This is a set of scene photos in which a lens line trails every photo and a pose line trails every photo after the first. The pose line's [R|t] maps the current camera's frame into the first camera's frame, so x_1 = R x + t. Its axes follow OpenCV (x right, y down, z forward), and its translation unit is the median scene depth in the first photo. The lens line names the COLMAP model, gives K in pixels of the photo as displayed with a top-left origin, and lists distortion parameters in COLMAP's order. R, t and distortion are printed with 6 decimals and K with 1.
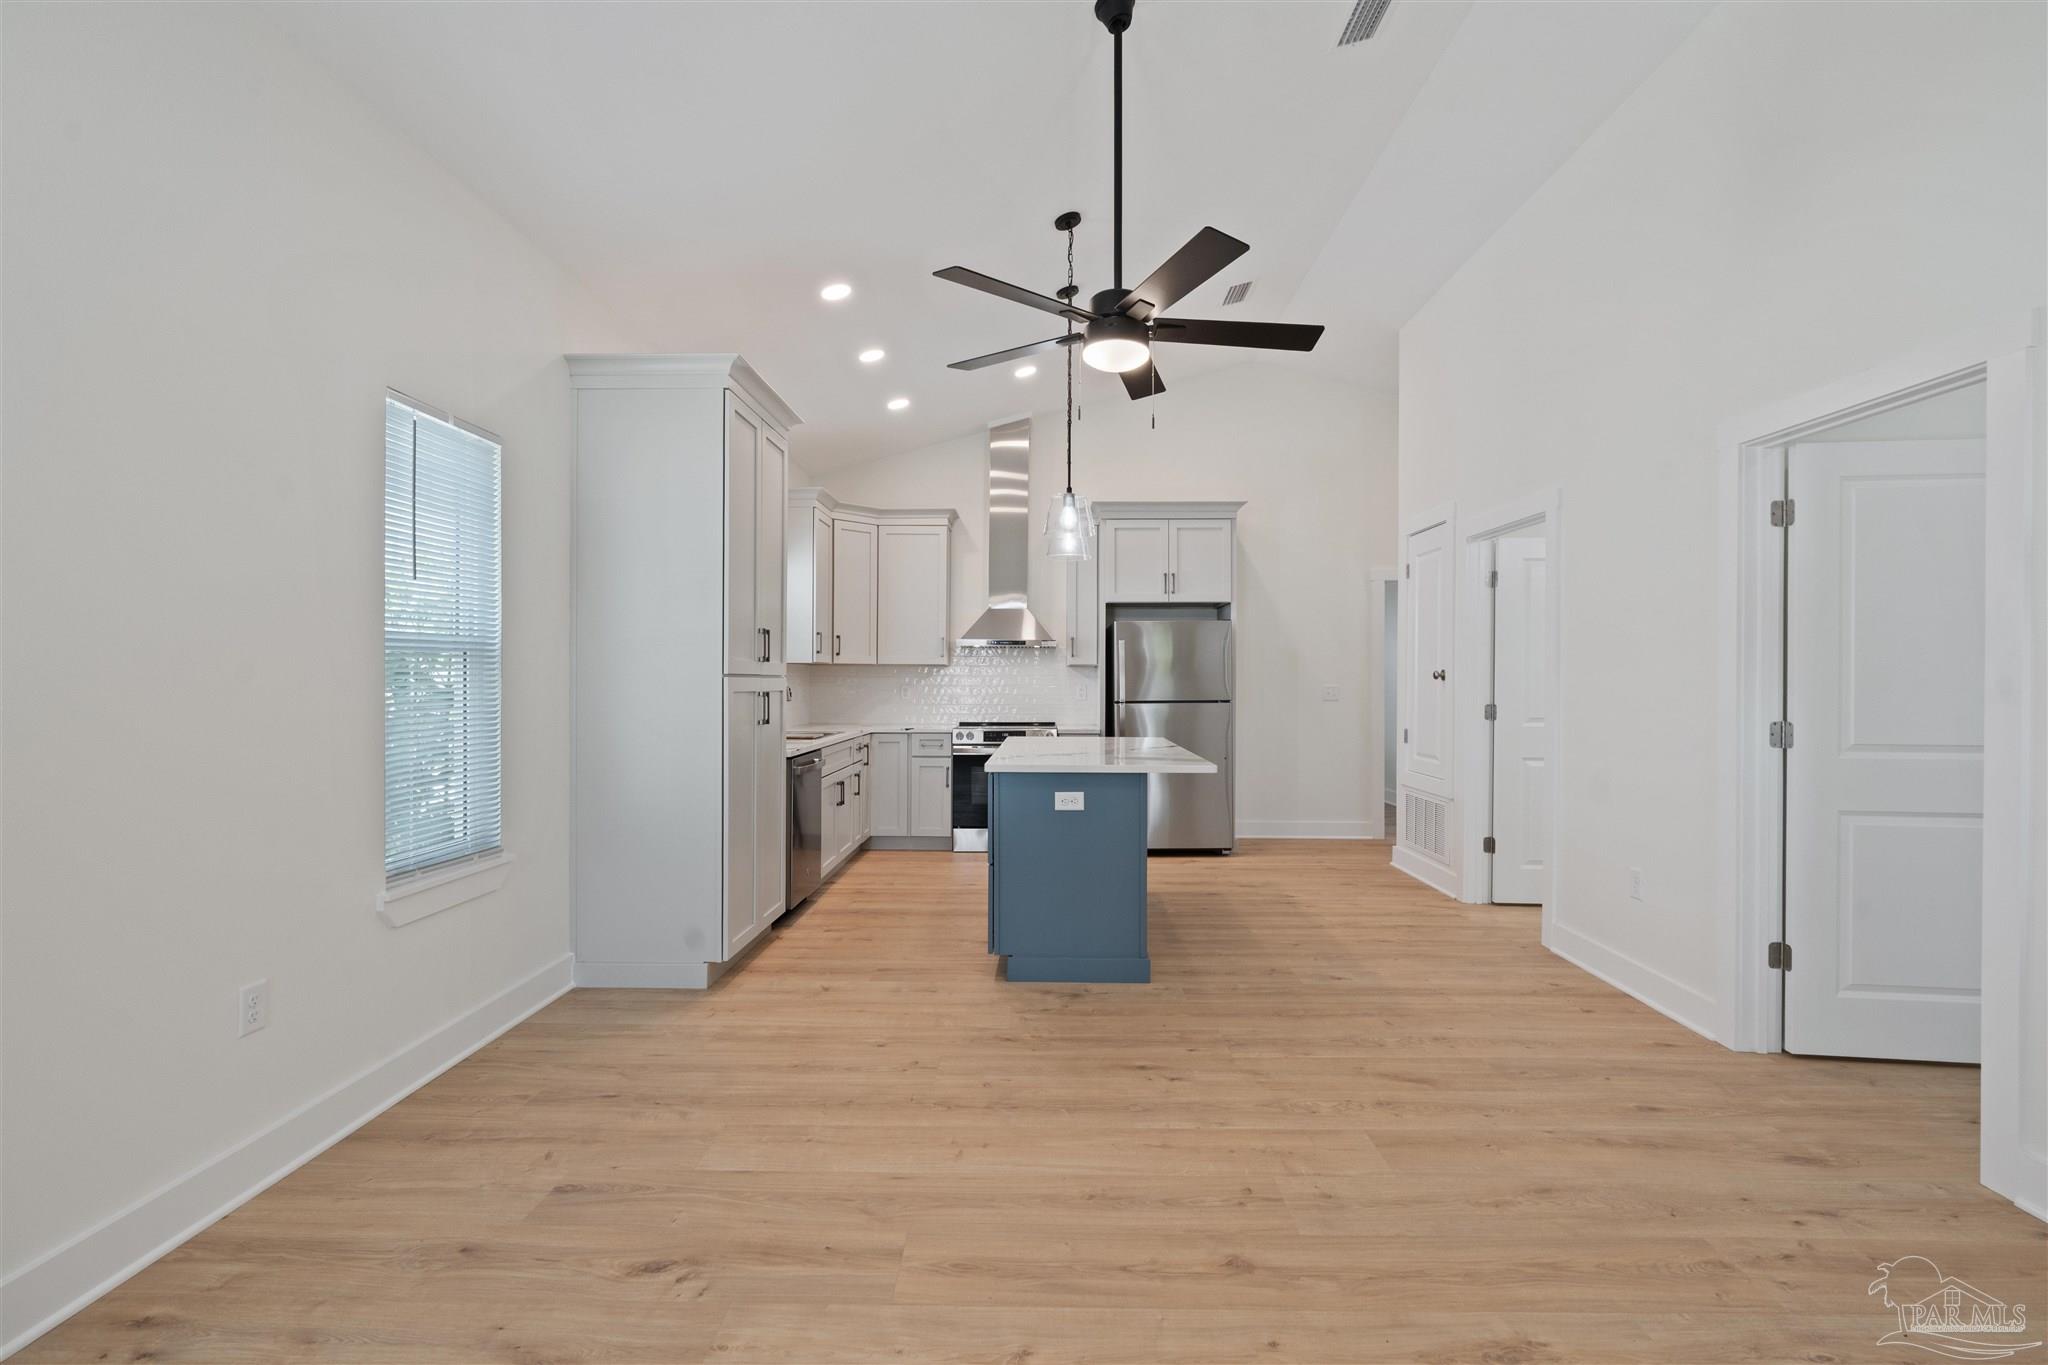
lens RADIAL K [[929.0, 0, 1017.4], [0, 929.0, 676.4], [0, 0, 1]] dist [-0.011541, 0.004768]
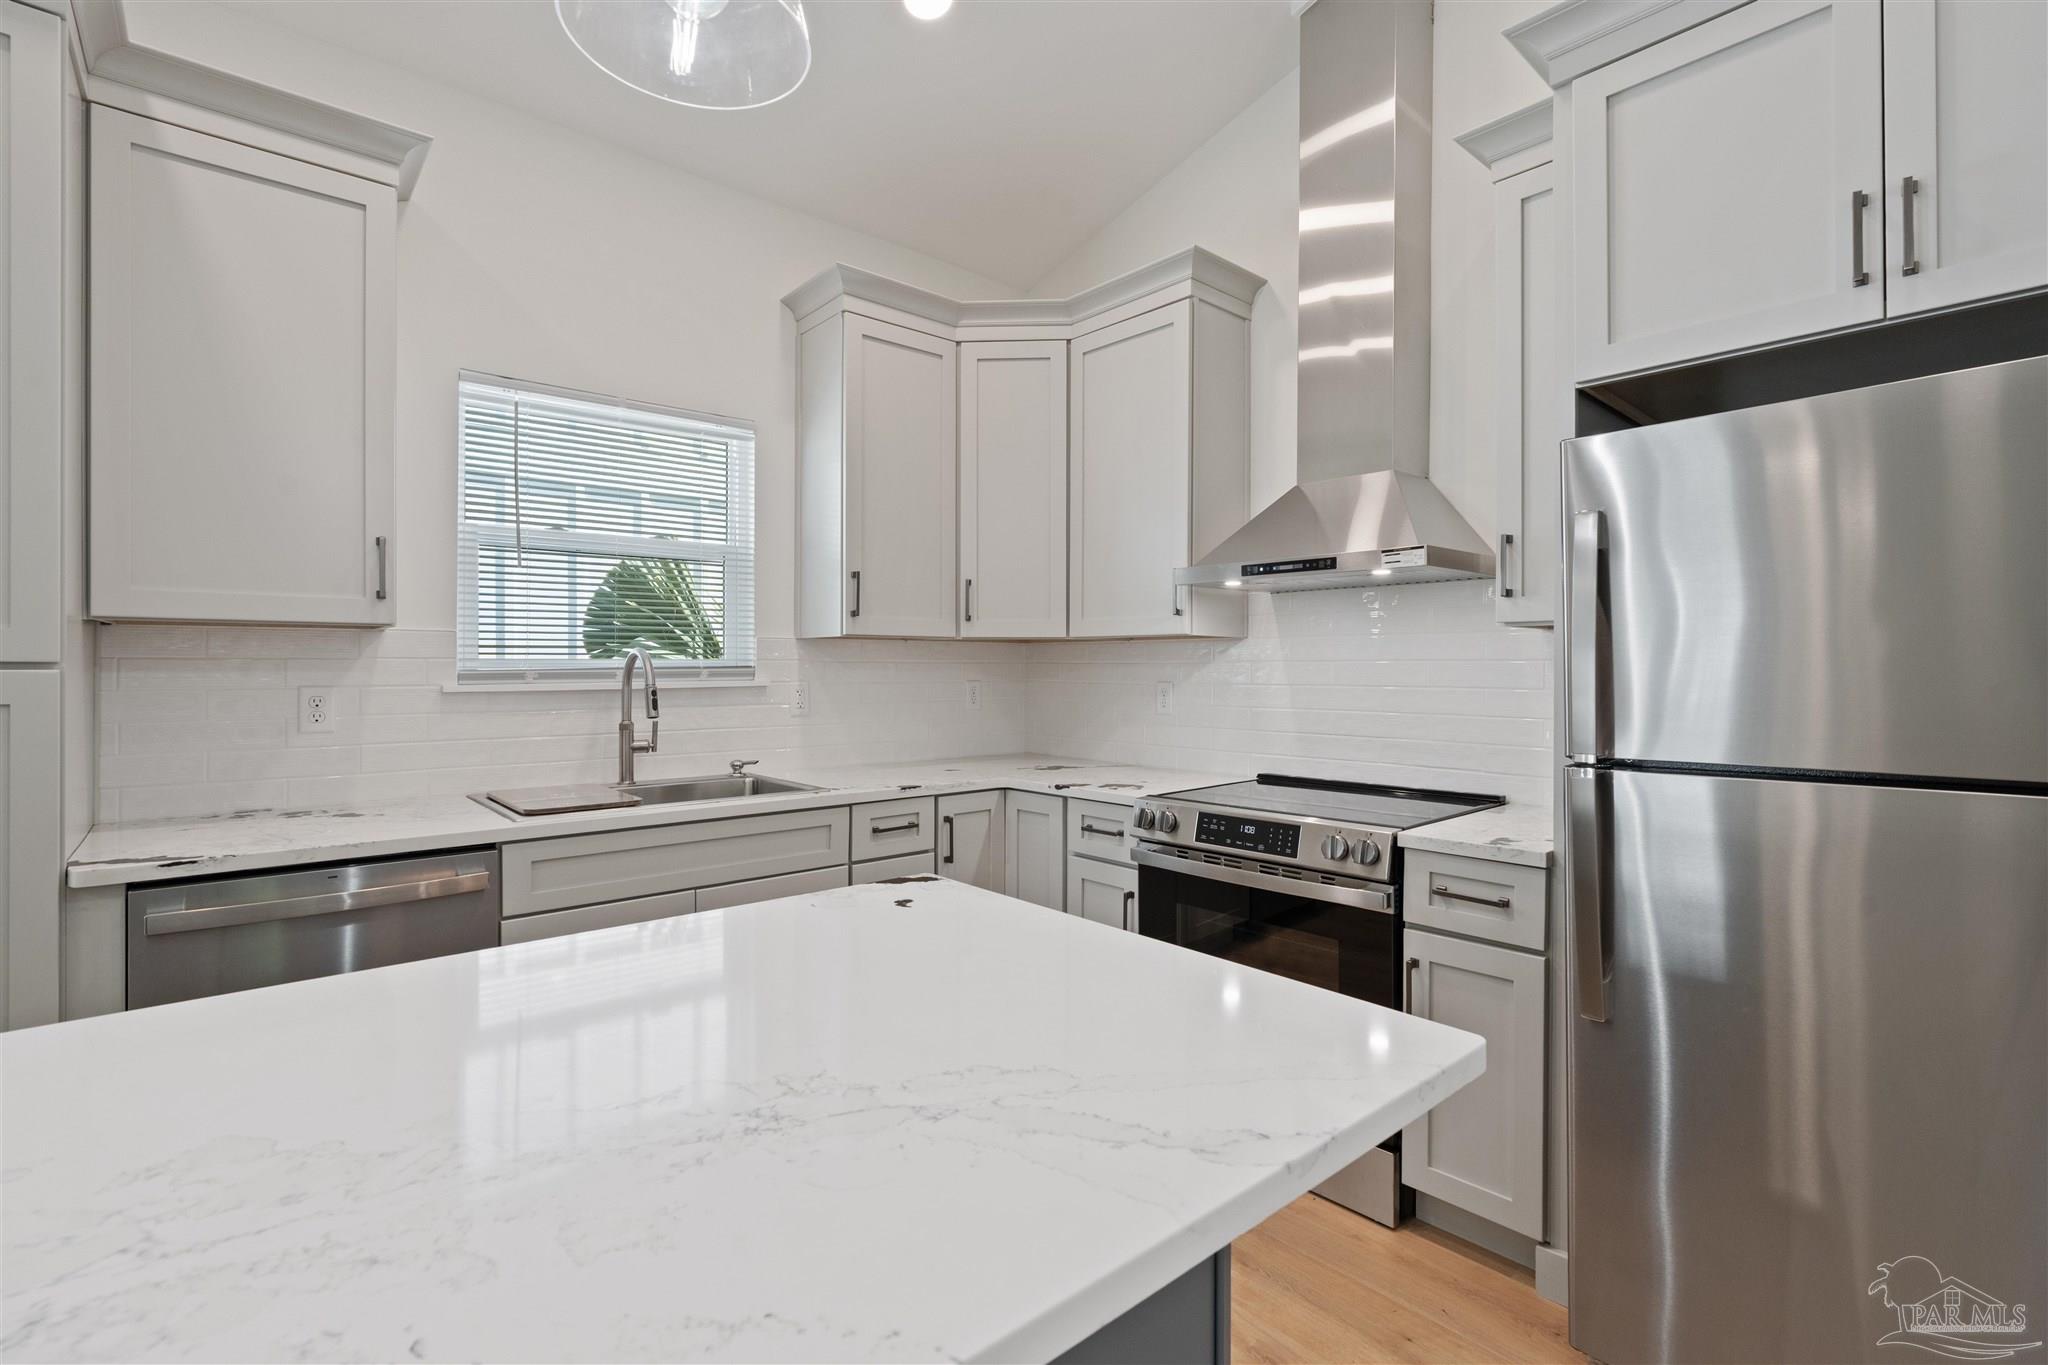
lens RADIAL K [[929.0, 0, 1017.6], [0, 929.0, 667.4], [0, 0, 1]] dist [-0.011541, 0.004768]
pose [[0.682737, -0.002894, -0.730658, 0.319359], [0.005090, 0.999987, 0.000796, 0.002174], [0.730646, -0.004262, 0.682743, 1.227018]]
